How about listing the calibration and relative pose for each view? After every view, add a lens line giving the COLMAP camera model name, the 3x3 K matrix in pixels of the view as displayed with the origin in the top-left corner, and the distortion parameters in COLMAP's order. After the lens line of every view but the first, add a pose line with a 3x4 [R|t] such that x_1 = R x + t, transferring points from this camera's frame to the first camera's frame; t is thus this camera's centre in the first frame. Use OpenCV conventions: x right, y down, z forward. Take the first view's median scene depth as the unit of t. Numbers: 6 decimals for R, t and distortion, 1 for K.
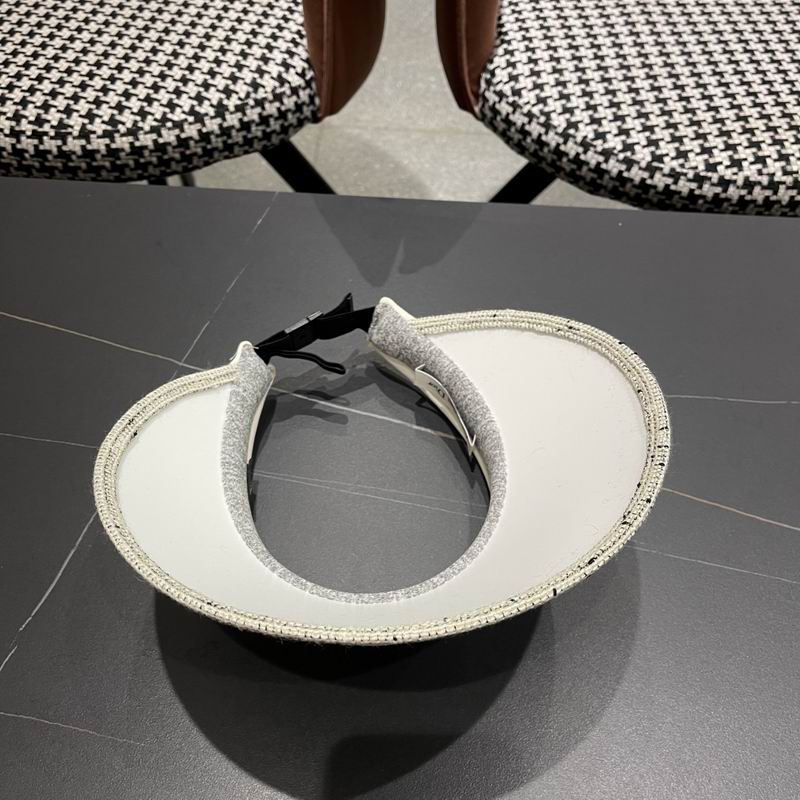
lens RADIAL K [[811.2, 0, 397.7], [0, 811.2, 404.6], [0, 0, 1]] dist [0.012623, 0.002709]
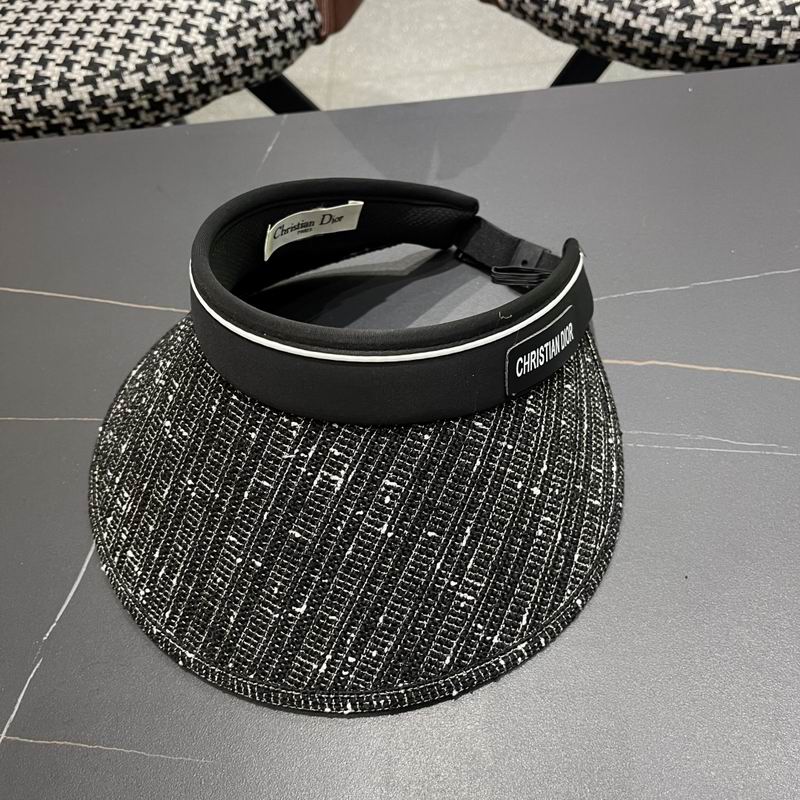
lens RADIAL K [[800.9, 0, 402.2], [0, 800.9, 404.1], [0, 0, 1]] dist [0.099279, -0.161008]
pose [[0.990378, -0.127833, -0.053015, -0.017512], [0.128612, 0.991628, 0.011536, 0.049028], [0.051097, -0.018243, 0.998527, 0.126247]]
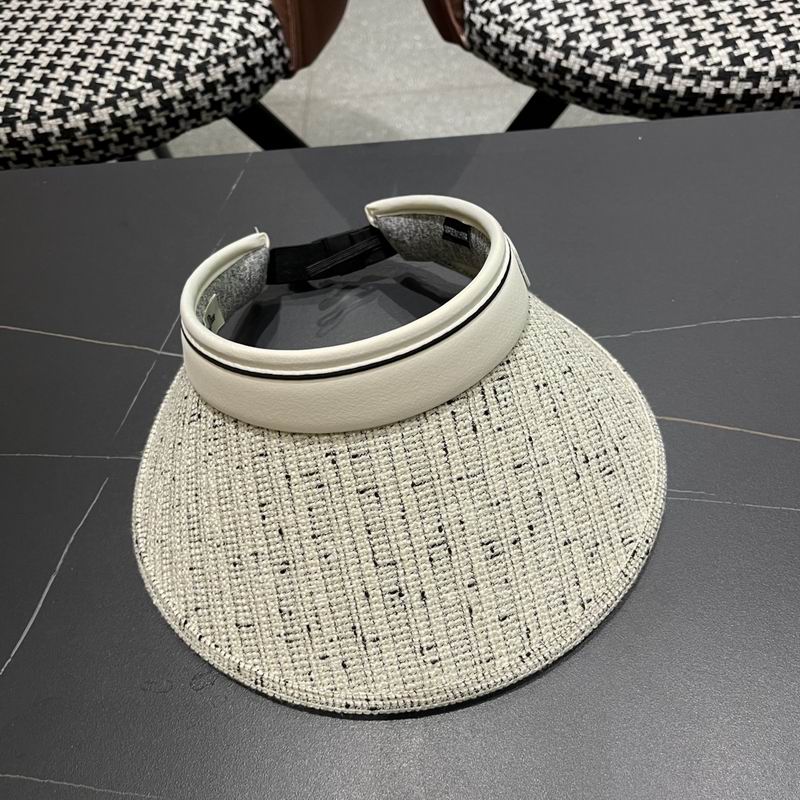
lens RADIAL K [[803.5, 0, 400.0], [0, 803.5, 402.9], [0, 0, 1]] dist [0.077537, -0.121373]
pose [[0.992675, -0.115797, -0.034455, 0.012697], [0.116255, 0.993152, 0.011587, 0.019774], [0.032878, -0.015508, 0.999339, 0.102873]]
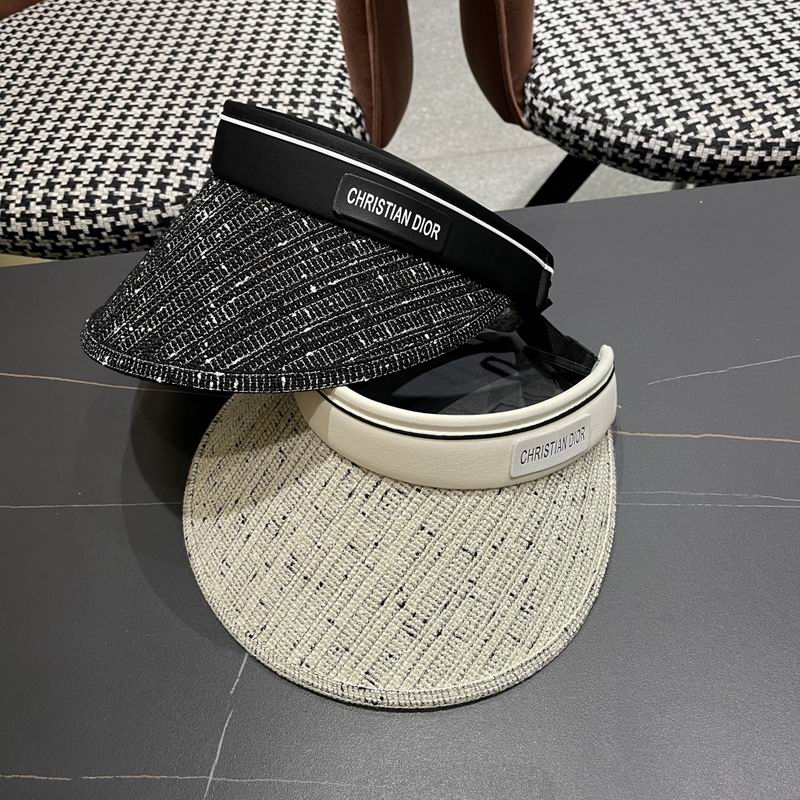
lens RADIAL K [[809.7, 0, 396.2], [0, 809.7, 400.8], [0, 0, 1]] dist [0.007184, 0.016185]
pose [[0.985939, -0.166606, 0.012910, -0.143387], [0.167042, 0.984750, -0.048619, 0.007590], [-0.004613, 0.050092, 0.998734, 0.002875]]
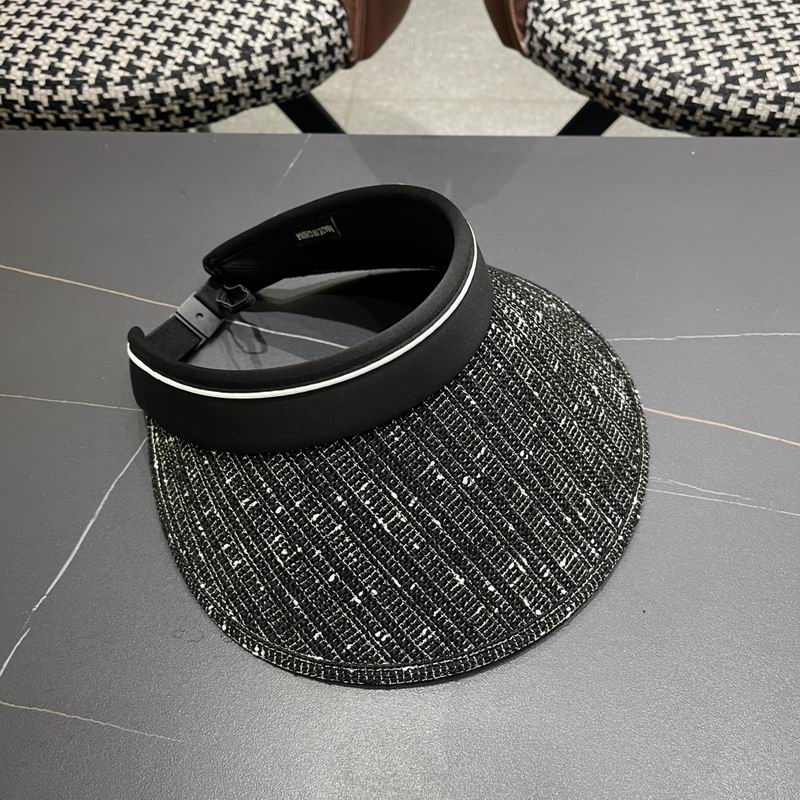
lens RADIAL K [[806.6, 0, 397.6], [0, 806.6, 395.4], [0, 0, 1]] dist [0.055756, -0.084615]
pose [[0.998954, -0.026530, -0.037250, -0.022462], [0.026056, 0.999574, -0.013157, 0.043984], [0.037584, 0.012173, 0.999219, 0.090646]]
